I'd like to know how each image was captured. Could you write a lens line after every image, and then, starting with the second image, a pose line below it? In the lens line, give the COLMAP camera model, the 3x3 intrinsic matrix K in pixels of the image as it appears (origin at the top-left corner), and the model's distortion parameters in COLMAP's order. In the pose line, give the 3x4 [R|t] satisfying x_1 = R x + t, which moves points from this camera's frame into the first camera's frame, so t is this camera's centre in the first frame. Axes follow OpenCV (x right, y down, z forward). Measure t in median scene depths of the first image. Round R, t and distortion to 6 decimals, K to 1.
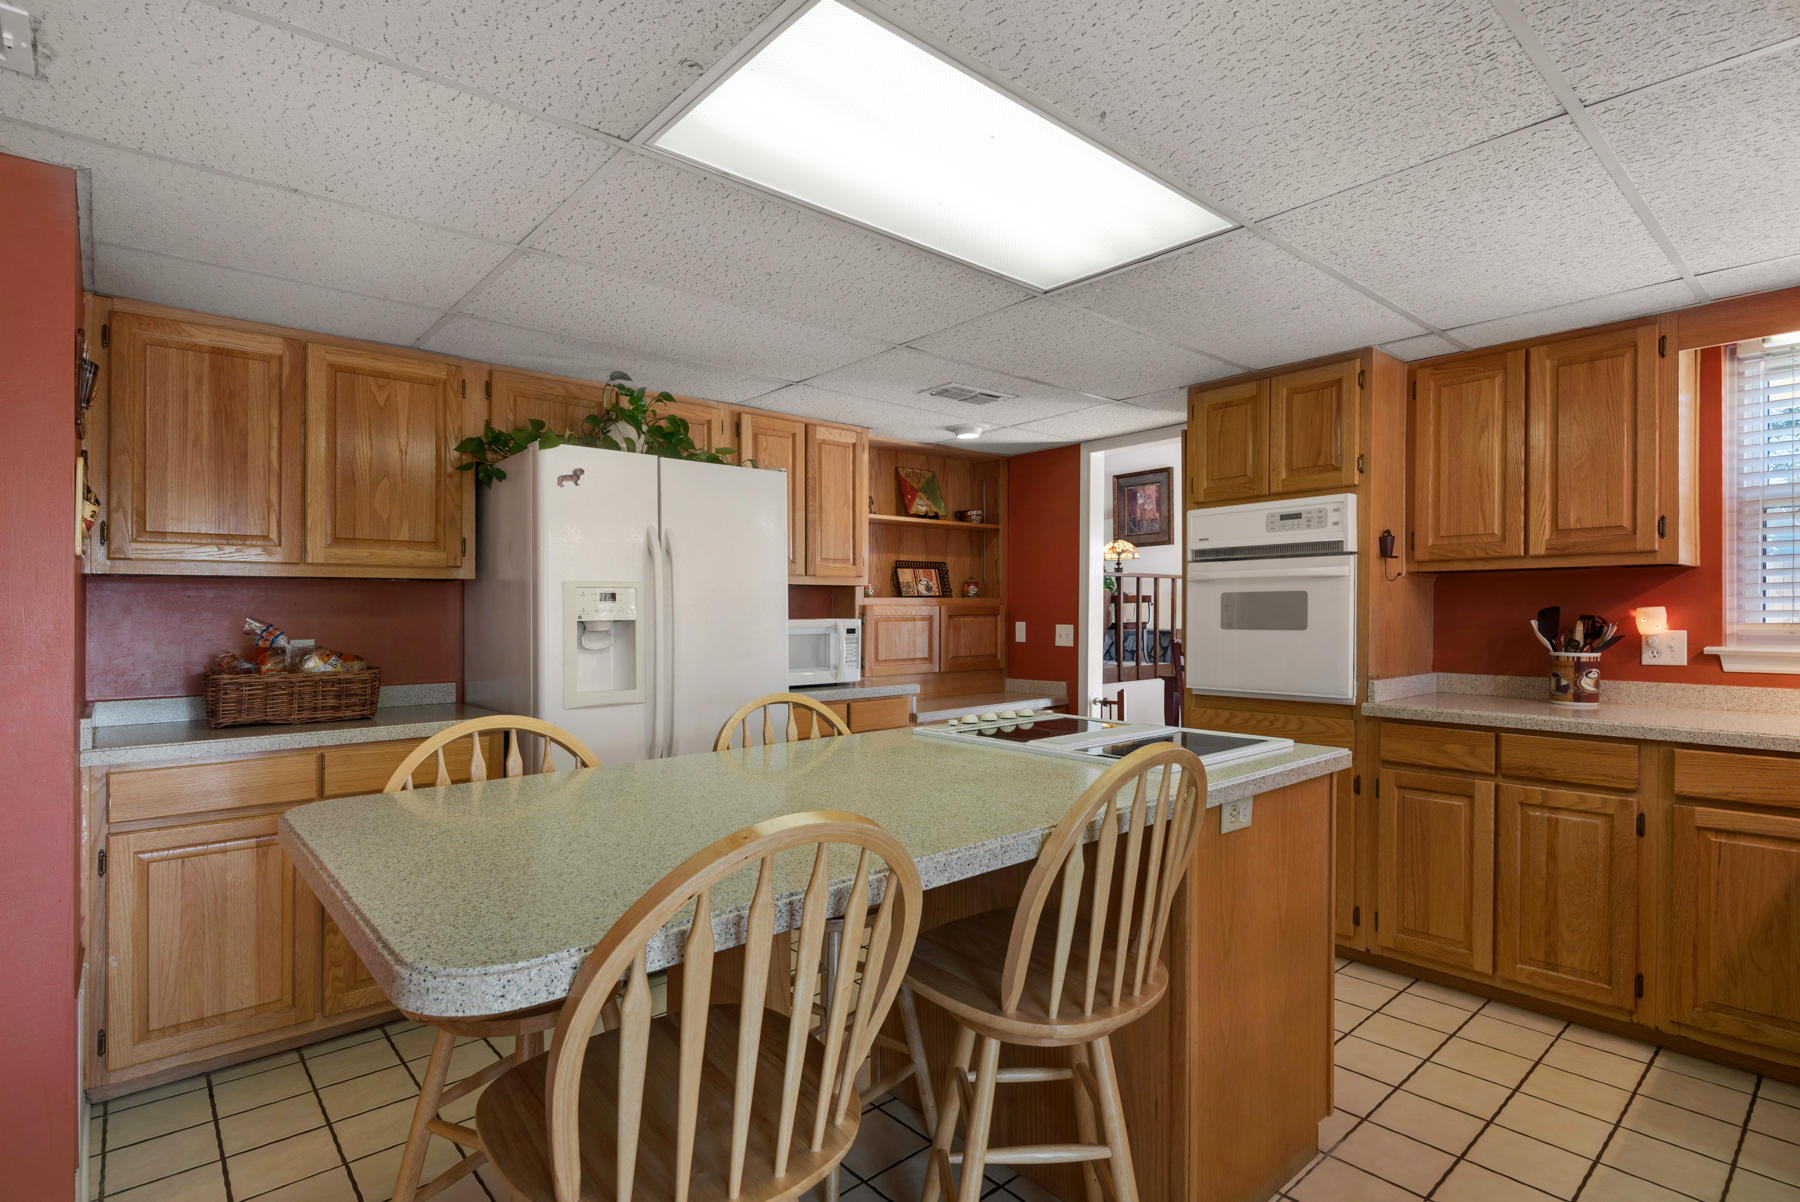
lens RADIAL K [[884.1, 0, 893.8], [0, 884.1, 606.0], [0, 0, 1]] dist [0.003537, 0.000072]
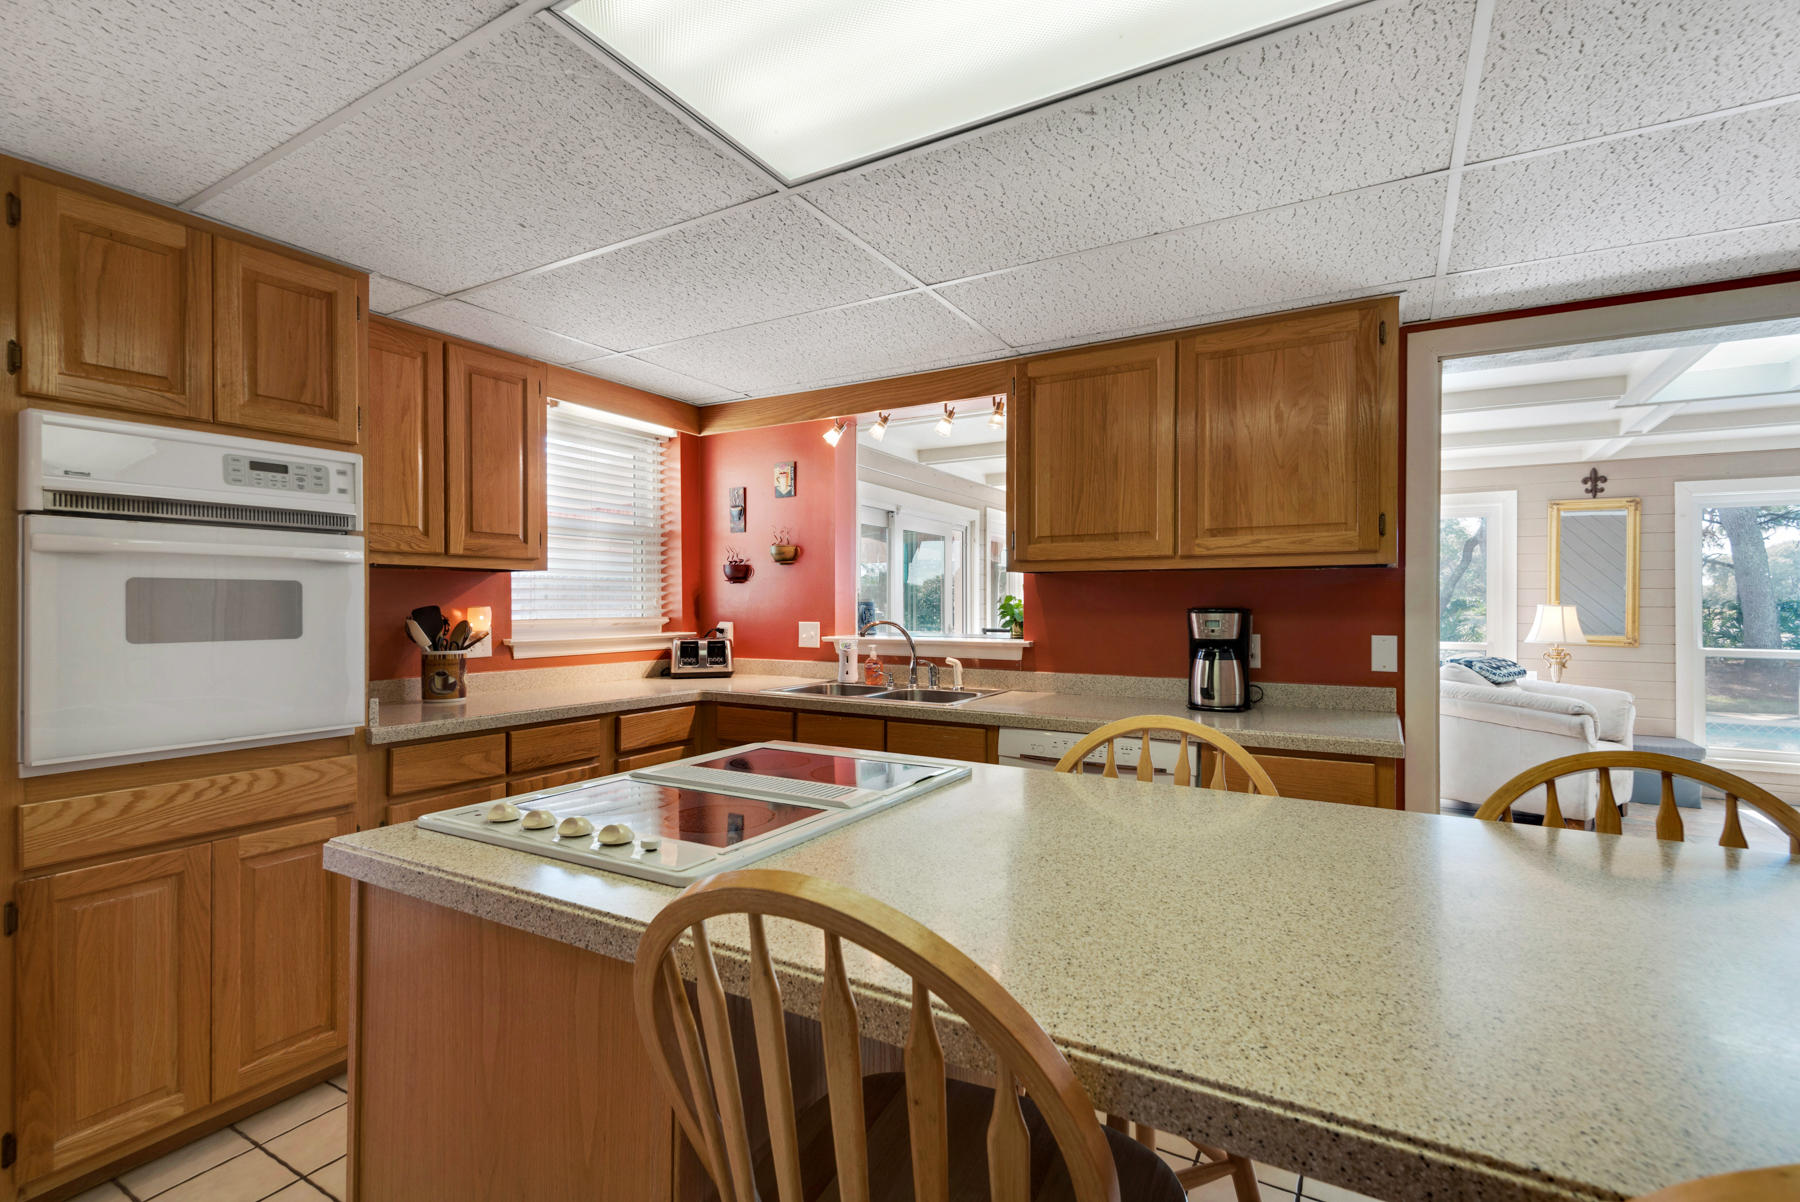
lens RADIAL K [[809.8, 0, 899.3], [0, 809.8, 606.0], [0, 0, 1]] dist [0.019936, -0.013740]
pose [[-0.313350, 0.004431, 0.949627, -0.285016], [-0.003708, 0.999976, -0.005889, 0.004420], [-0.949630, -0.005367, -0.313326, 0.768049]]
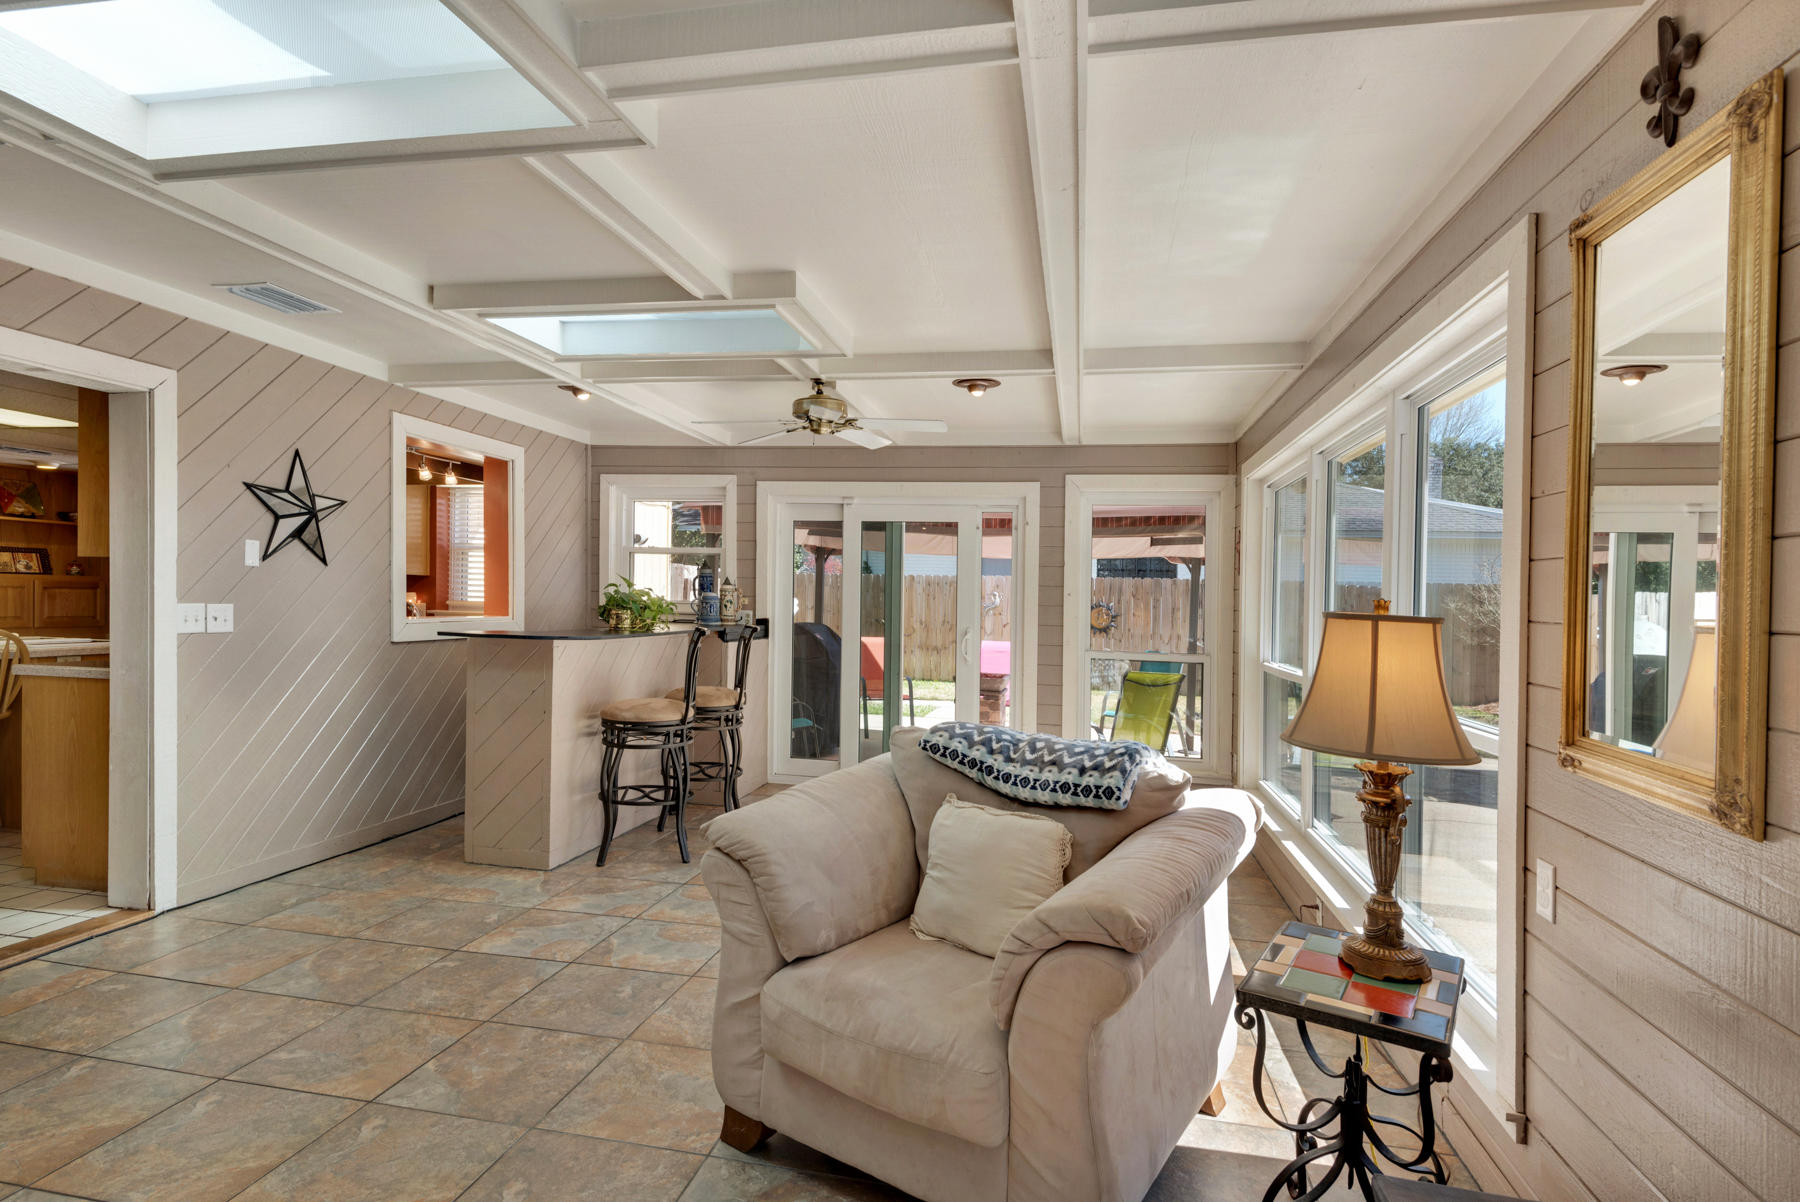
lens RADIAL K [[884.1, 0, 893.7], [0, 884.1, 609.7], [0, 0, 1]] dist [0.003537, 0.000072]
pose [[0.791764, 0.018372, 0.610551, 0.396011], [-0.029419, 0.999535, 0.008074, -0.006571], [-0.610118, -0.024354, 0.791936, -1.379551]]
